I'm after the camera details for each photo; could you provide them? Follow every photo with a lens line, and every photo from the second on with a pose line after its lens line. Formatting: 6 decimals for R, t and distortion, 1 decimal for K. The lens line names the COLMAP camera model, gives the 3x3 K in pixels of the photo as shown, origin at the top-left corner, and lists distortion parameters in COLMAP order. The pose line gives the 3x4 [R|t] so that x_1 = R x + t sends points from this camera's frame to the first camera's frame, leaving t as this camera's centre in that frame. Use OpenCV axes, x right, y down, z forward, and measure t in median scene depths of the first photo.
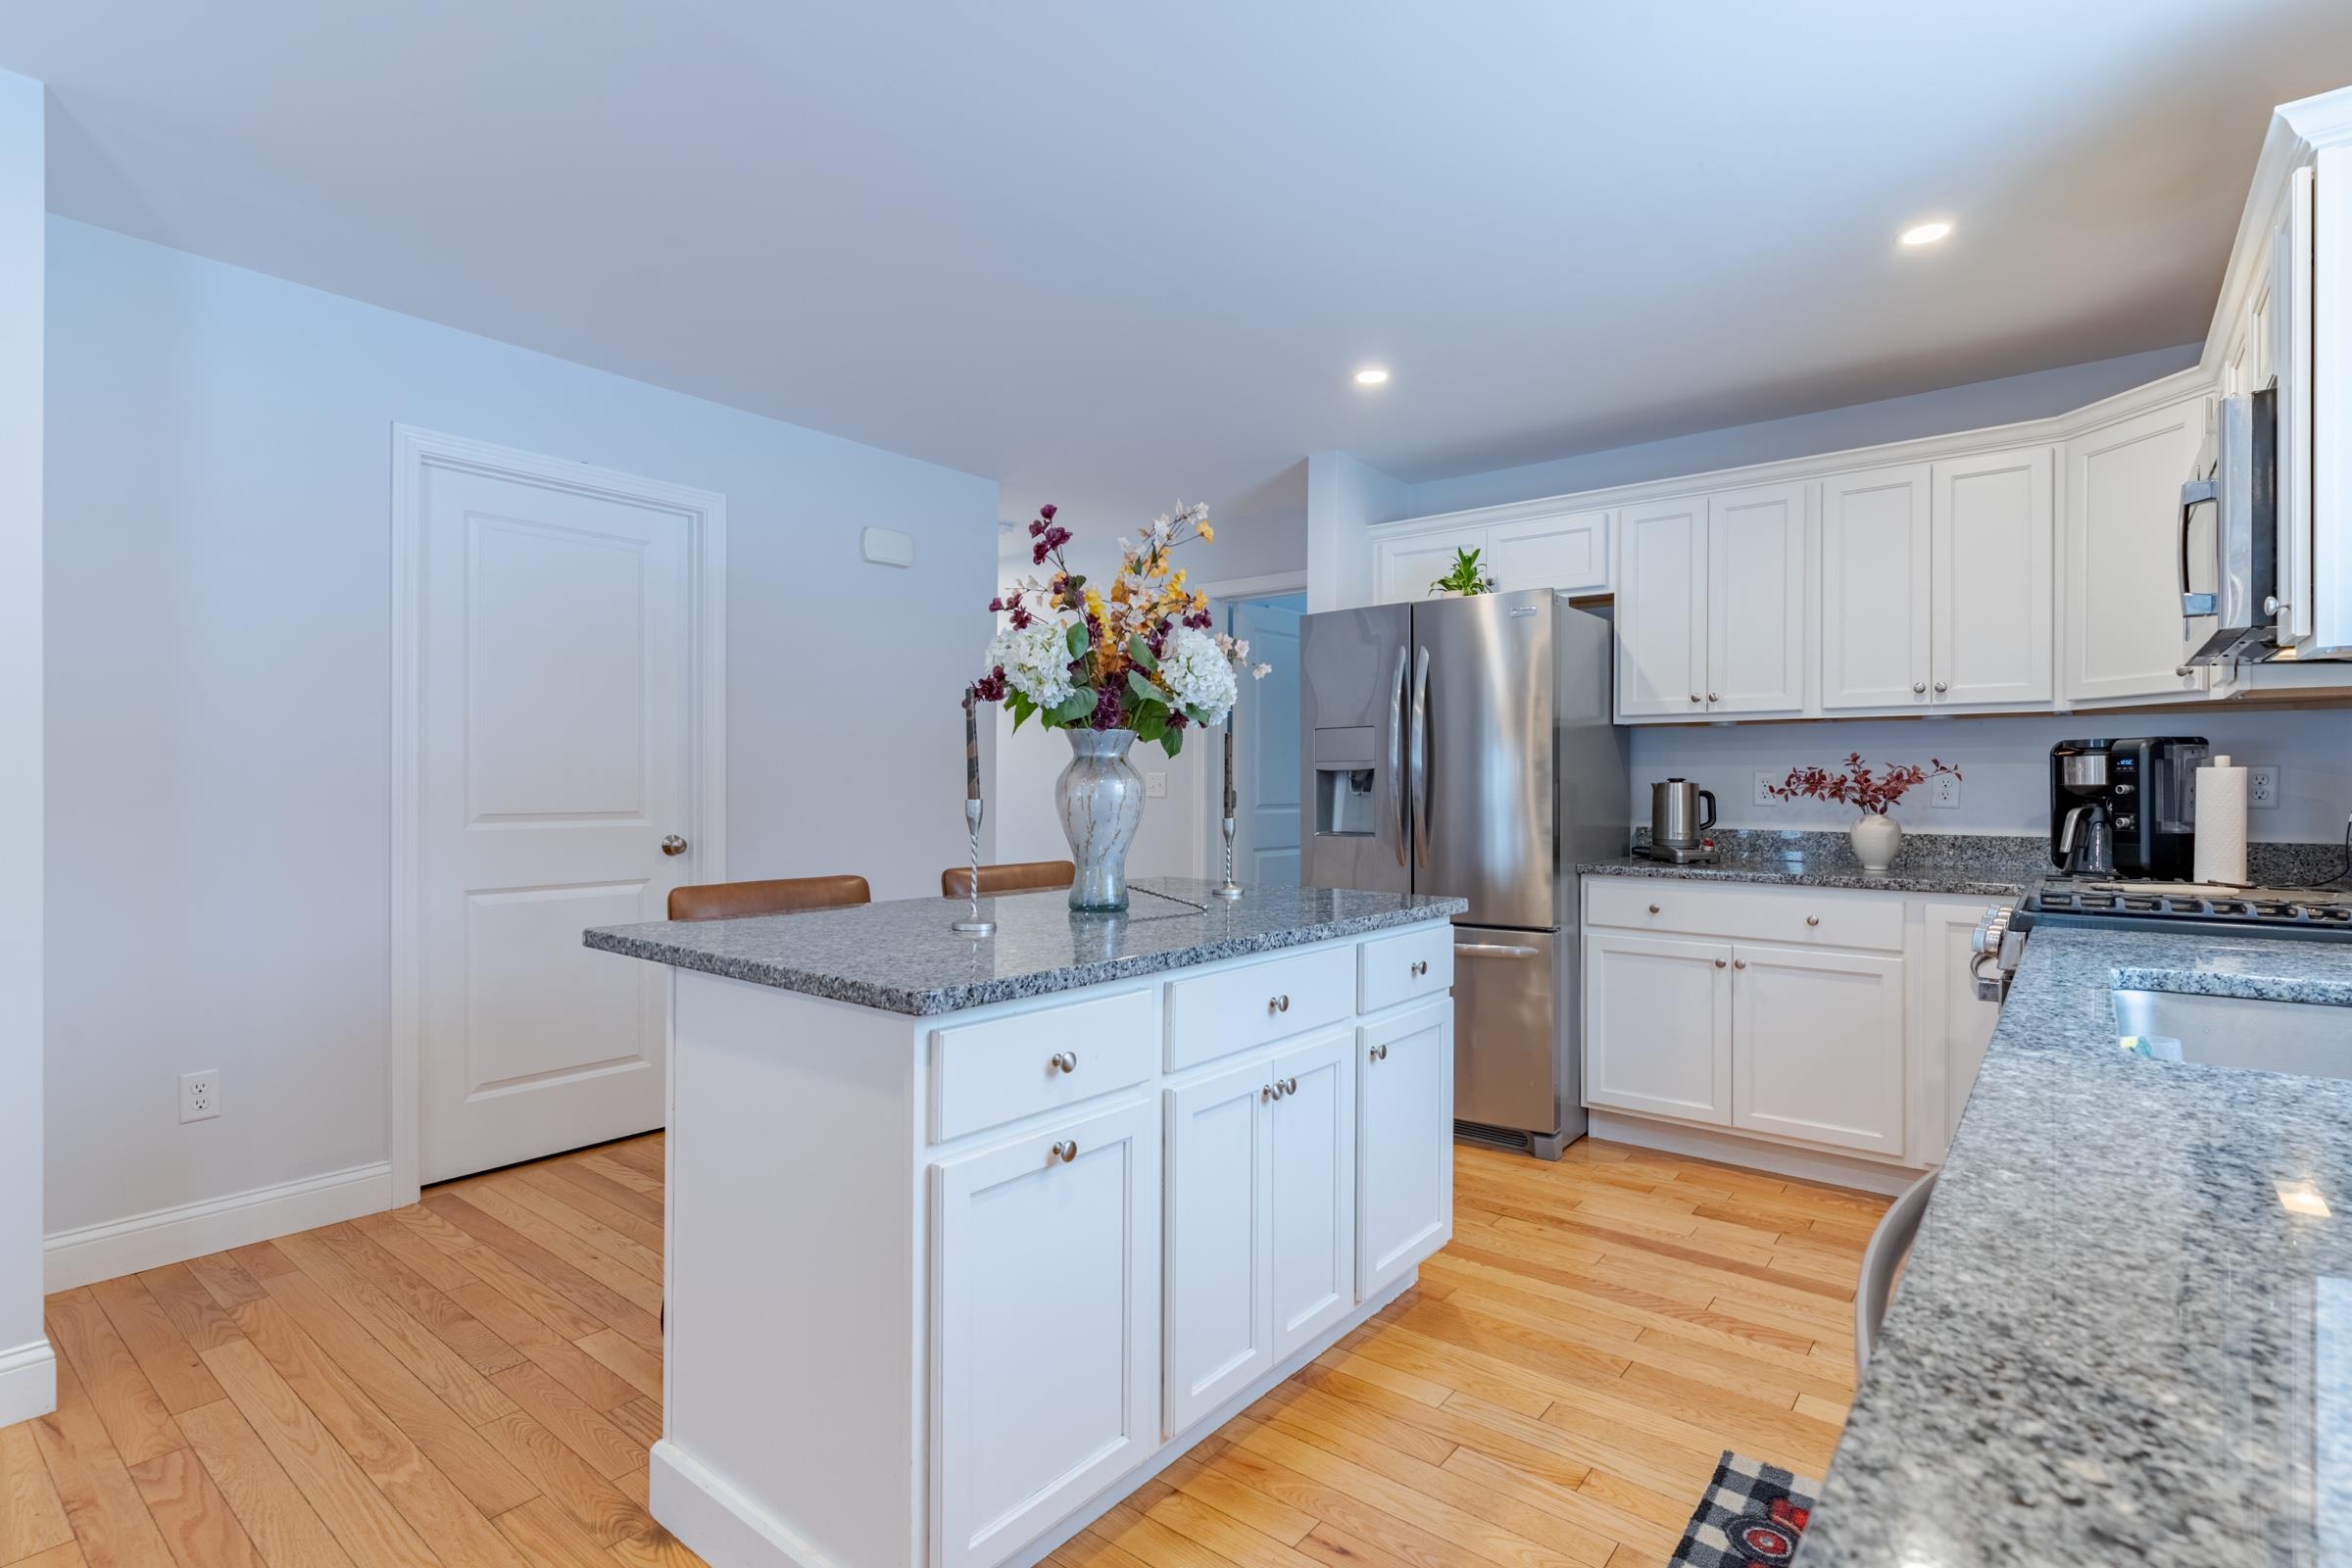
lens RADIAL K [[1123.0, 0, 1170.6], [0, 1123.0, 779.1], [0, 0, 1]] dist [0.002608, -0.000597]
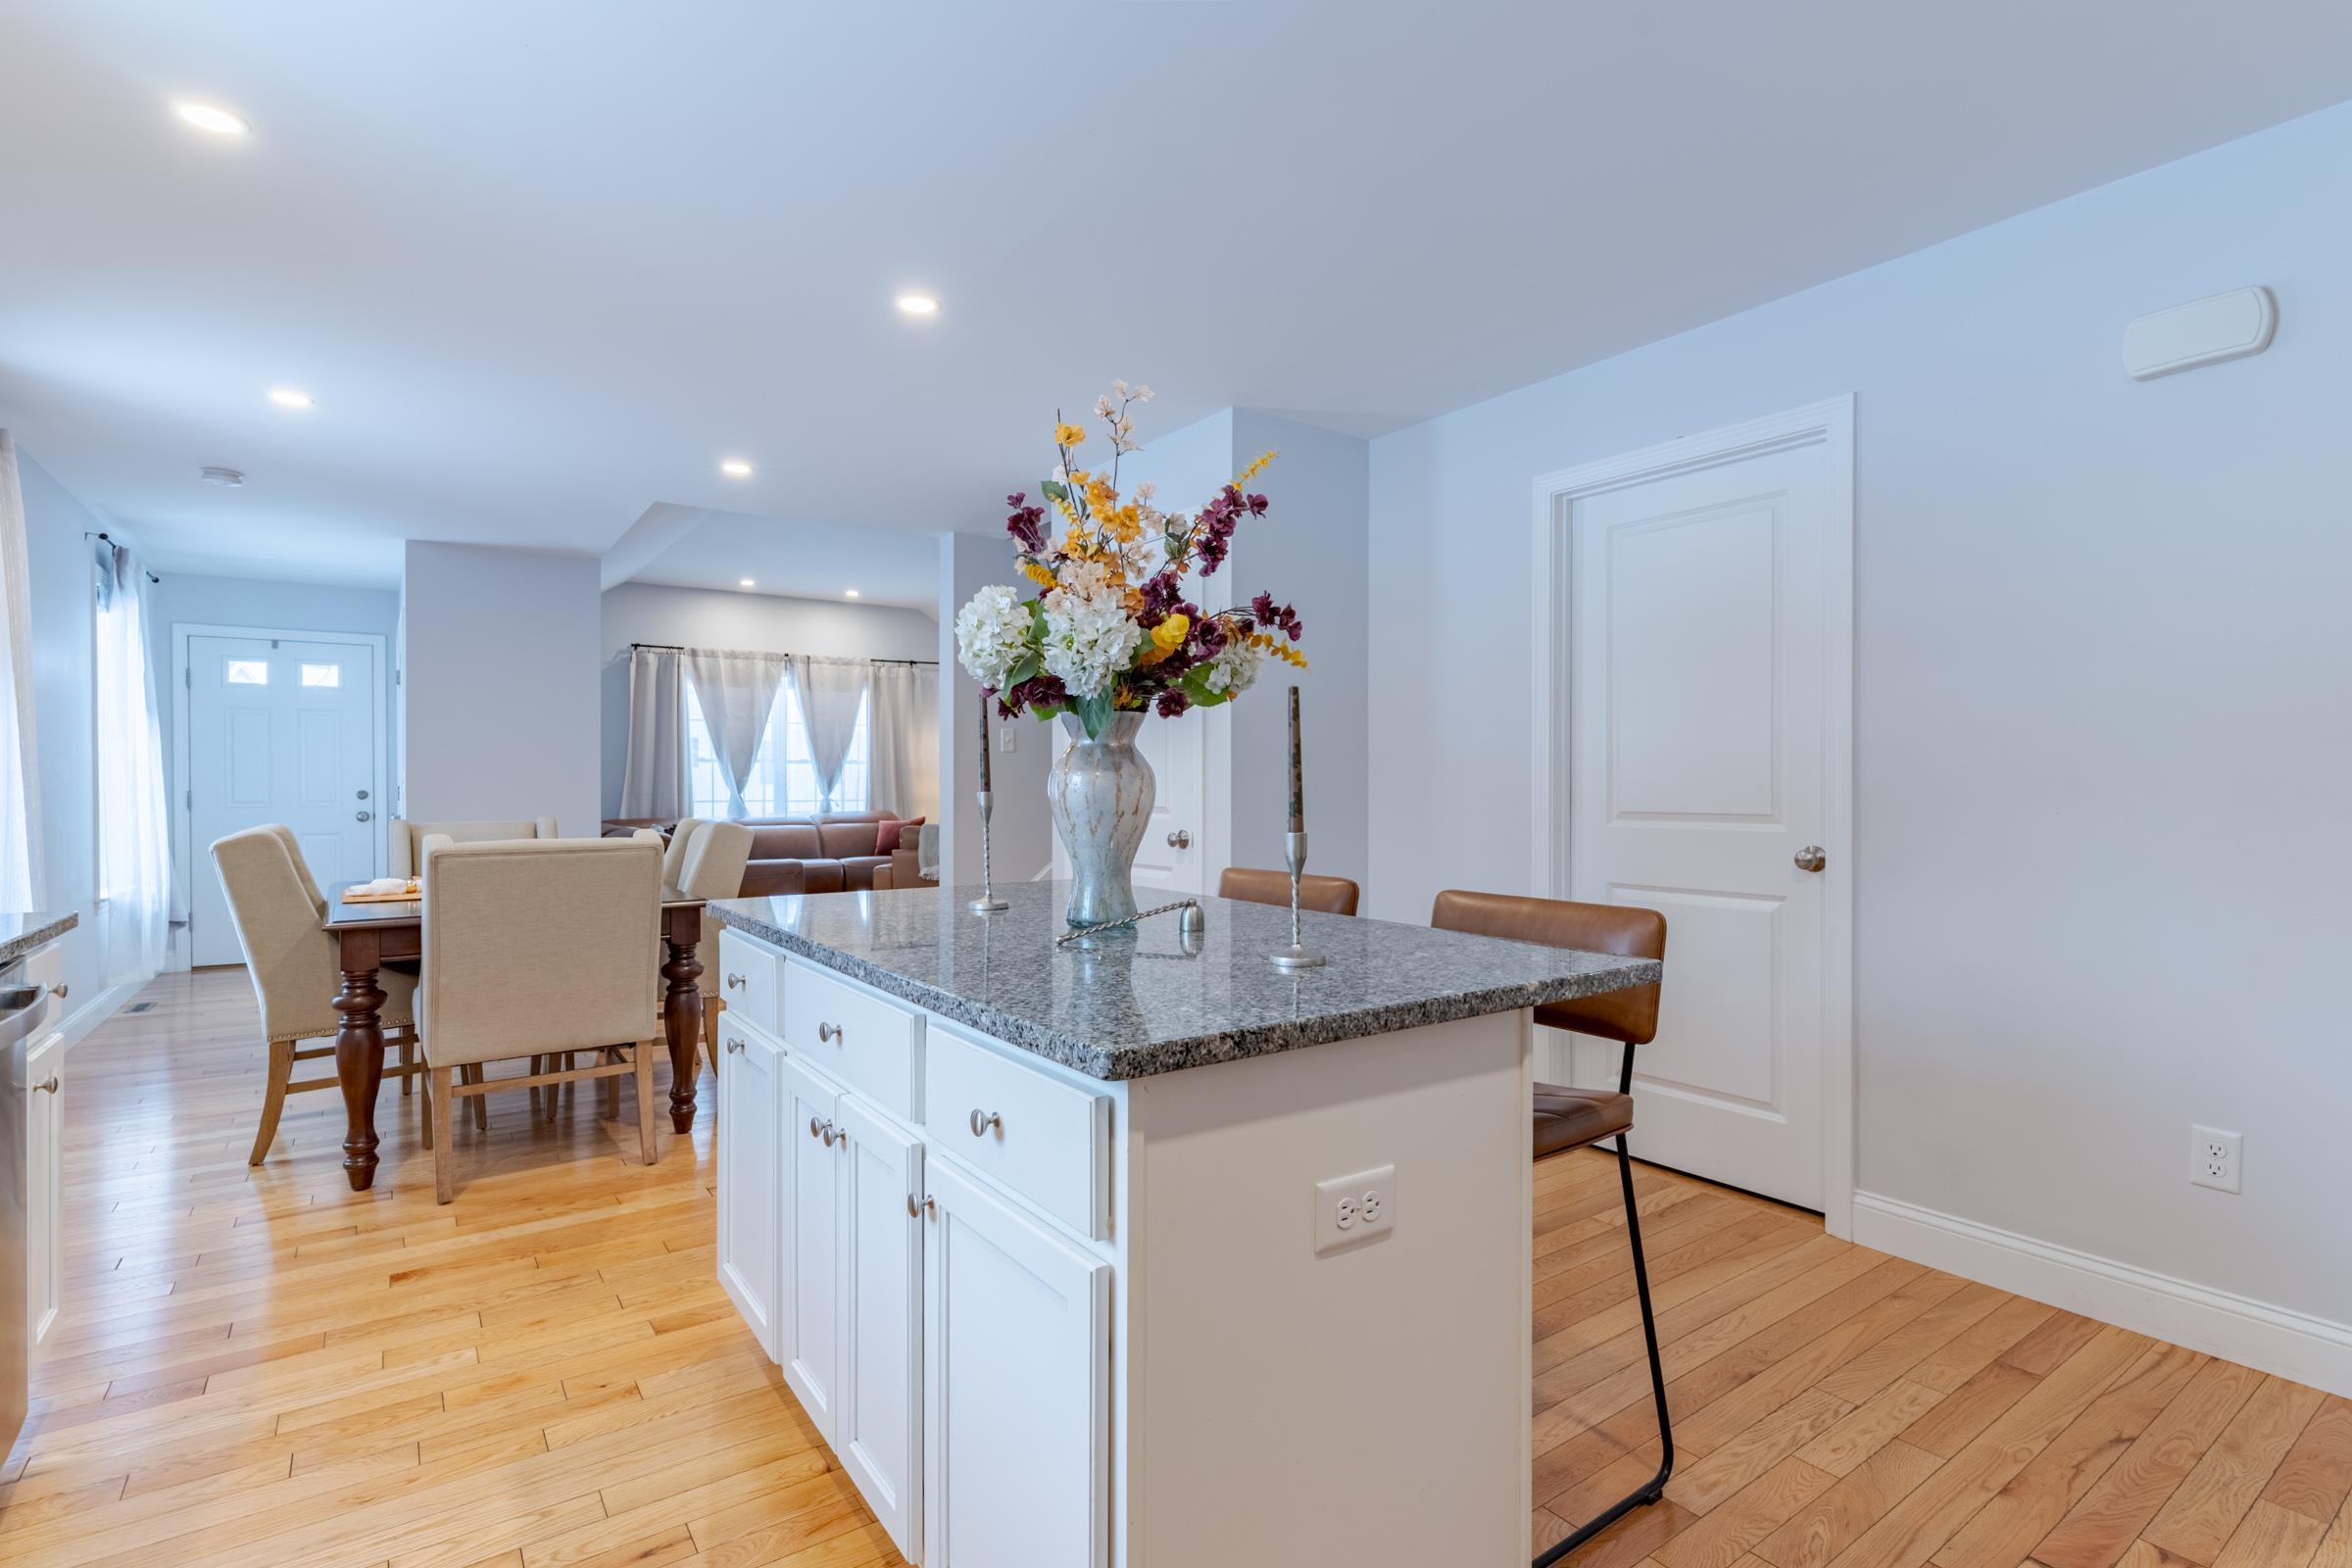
lens RADIAL K [[1123.0, 0, 1174.0], [0, 1123.0, 799.8], [0, 0, 1]] dist [0.002608, -0.000597]
pose [[-0.281252, 0.009148, -0.959590, 0.546090], [0.006551, 0.999950, 0.007613, 0.009636], [0.959612, -0.004145, -0.281298, 0.971160]]
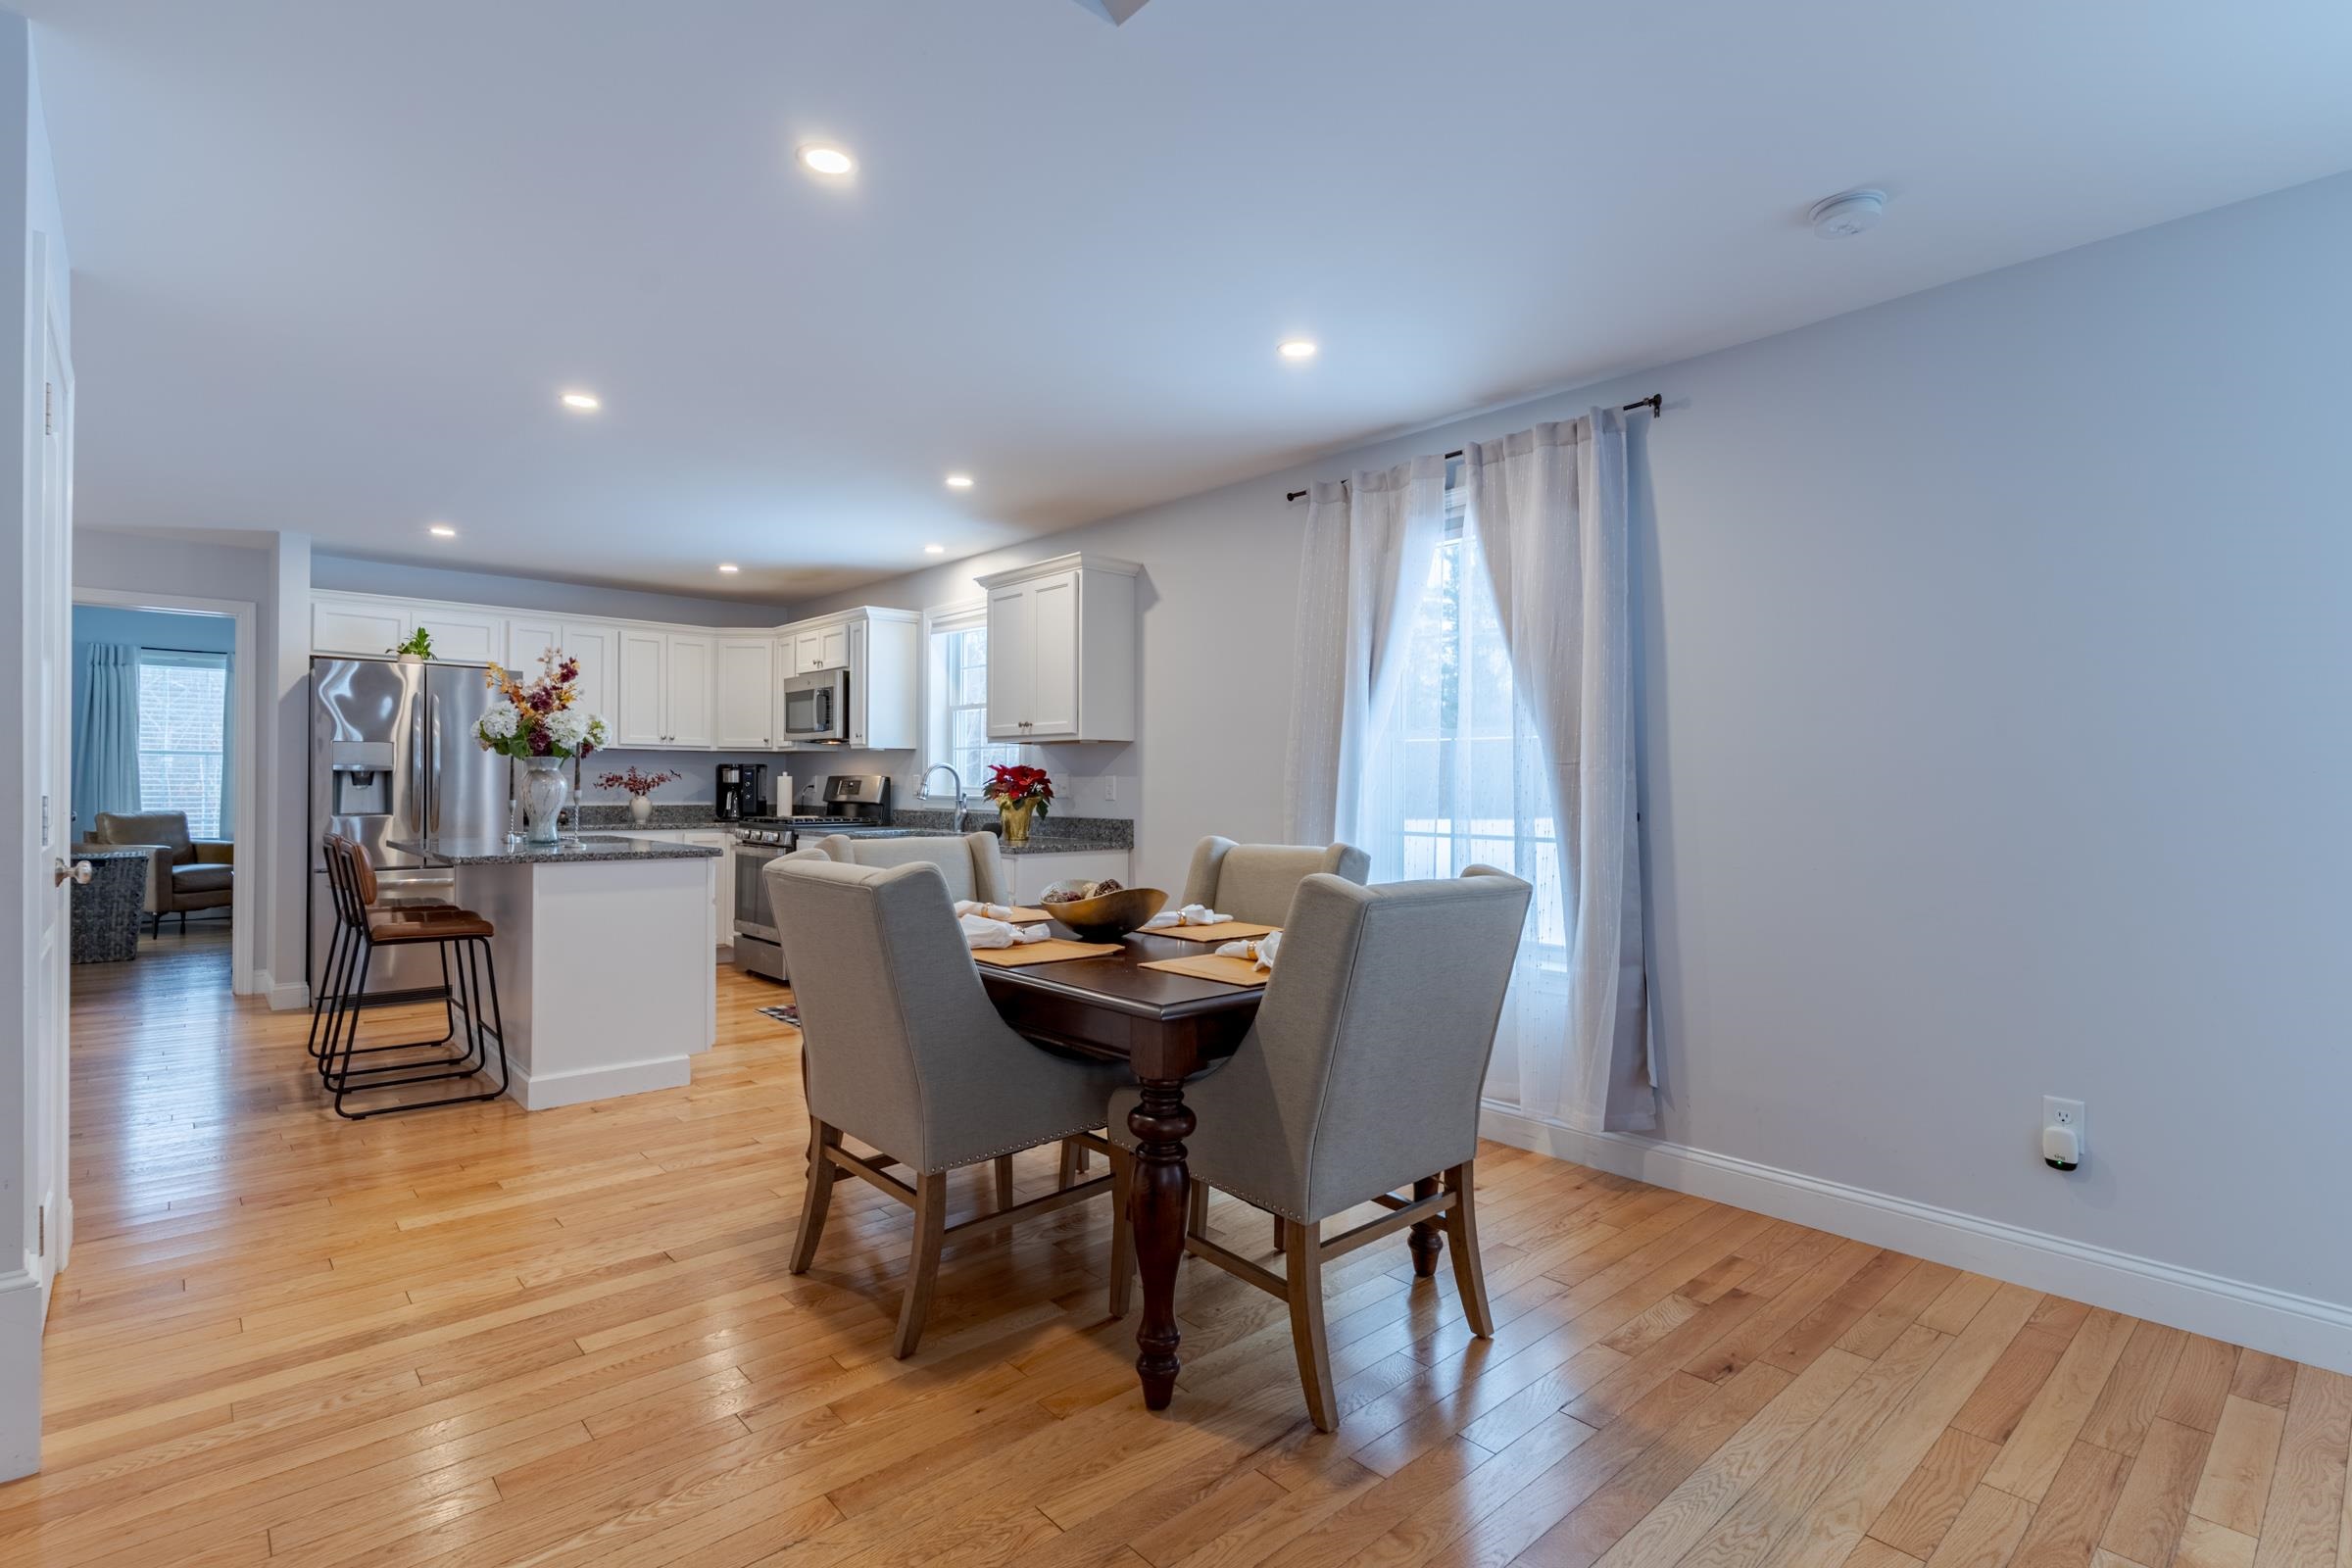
lens RADIAL K [[1123.0, 0, 1179.1], [0, 1123.0, 785.1], [0, 0, 1]] dist [0.002608, -0.000597]
pose [[0.167665, -0.004236, 0.985835, -1.454156], [-0.014486, 0.999872, 0.006760, -0.019197], [-0.985738, -0.015415, 0.167582, -0.389570]]
